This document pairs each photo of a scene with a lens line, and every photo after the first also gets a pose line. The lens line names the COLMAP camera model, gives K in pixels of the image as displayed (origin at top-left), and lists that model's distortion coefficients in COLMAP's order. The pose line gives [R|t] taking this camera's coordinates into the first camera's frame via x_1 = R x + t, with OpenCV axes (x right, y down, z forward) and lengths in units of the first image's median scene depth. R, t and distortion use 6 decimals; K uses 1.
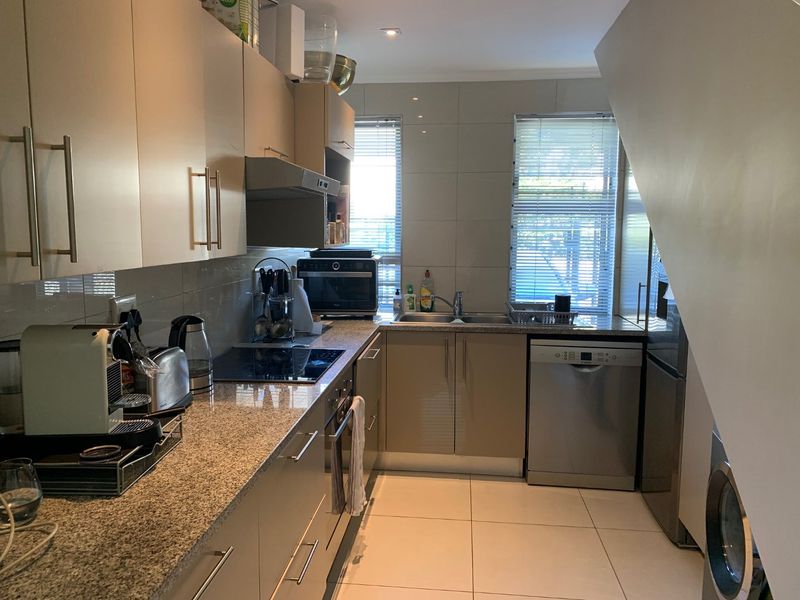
lens RADIAL K [[600.2, 0, 399.2], [0, 600.2, 298.7], [0, 0, 1]] dist [-0.006262, 0.009199]
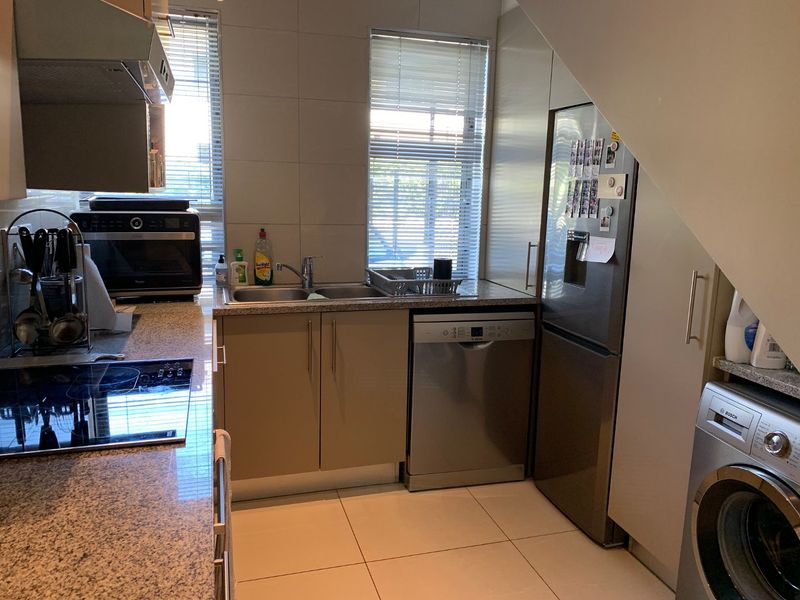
lens RADIAL K [[600.2, 0, 402.2], [0, 600.2, 297.1], [0, 0, 1]] dist [-0.006262, 0.009199]
pose [[0.921017, -0.050182, 0.386277, -0.096212], [0.025173, 0.997262, 0.069535, -0.011696], [-0.388709, -0.054319, 0.919758, 0.265708]]
